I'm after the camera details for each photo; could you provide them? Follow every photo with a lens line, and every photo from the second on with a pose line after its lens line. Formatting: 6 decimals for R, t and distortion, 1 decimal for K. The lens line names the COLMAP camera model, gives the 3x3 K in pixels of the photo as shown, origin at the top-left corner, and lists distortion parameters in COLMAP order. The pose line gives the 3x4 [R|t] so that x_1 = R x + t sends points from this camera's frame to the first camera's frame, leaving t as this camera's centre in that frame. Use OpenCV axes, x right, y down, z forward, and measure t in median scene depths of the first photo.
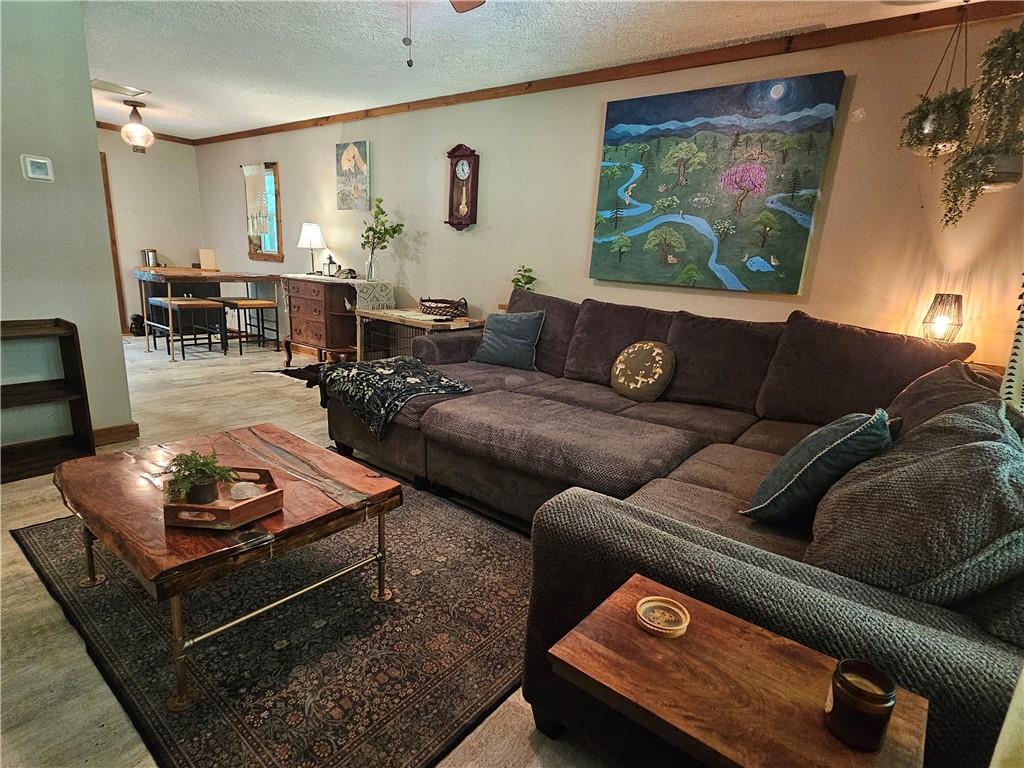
lens RADIAL K [[537.6, 0, 513.9], [0, 537.6, 393.1], [0, 0, 1]] dist [-0.000494, -0.000638]
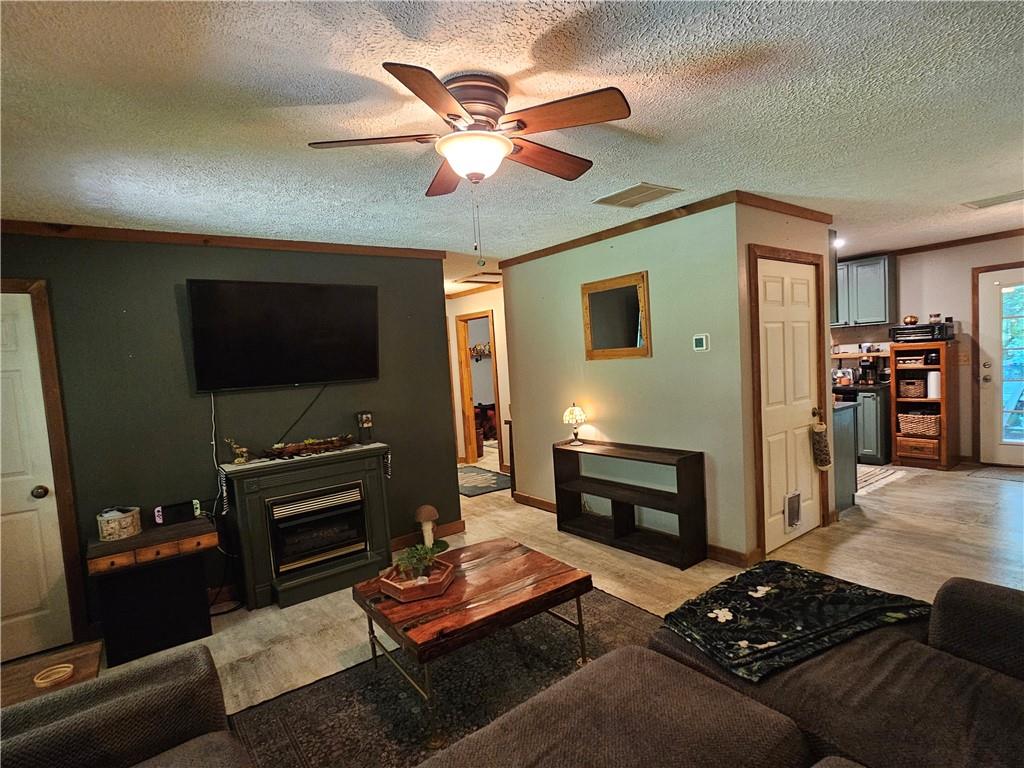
lens RADIAL K [[537.6, 0, 518.8], [0, 537.6, 392.7], [0, 0, 1]] dist [-0.000494, -0.000638]
pose [[-0.265179, 0.023456, -0.963914, 0.465768], [-0.188007, 0.979258, 0.075551, -0.269162], [0.945692, 0.201257, -0.255269, 0.810617]]
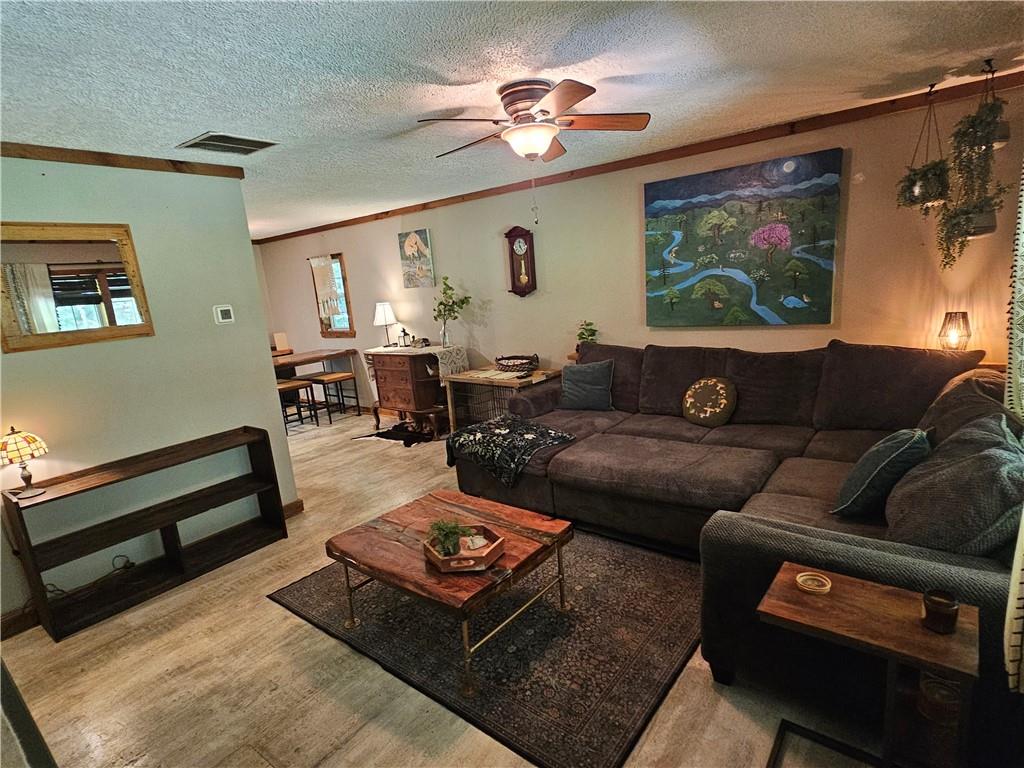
lens RADIAL K [[537.6, 0, 514.6], [0, 537.6, 394.6], [0, 0, 1]] dist [-0.000494, -0.000638]
pose [[0.989989, -0.137868, -0.030231, -0.156626], [0.136733, 0.989922, -0.036846, -0.072031], [0.035007, 0.032344, 0.998864, -0.223572]]
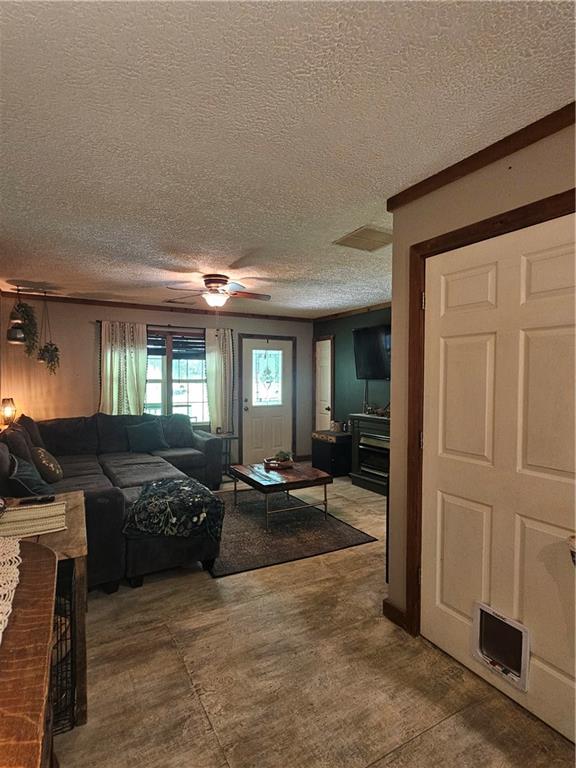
lens RADIAL K [[403.2, 0, 280.5], [0, 403.2, 386.4], [0, 0, 1]] dist [-0.000494, -0.000638]
pose [[-0.914861, -0.069825, 0.397685, -0.828872], [0.043073, 0.962435, 0.268072, -0.540435], [-0.401464, 0.262378, -0.877487, 1.686902]]
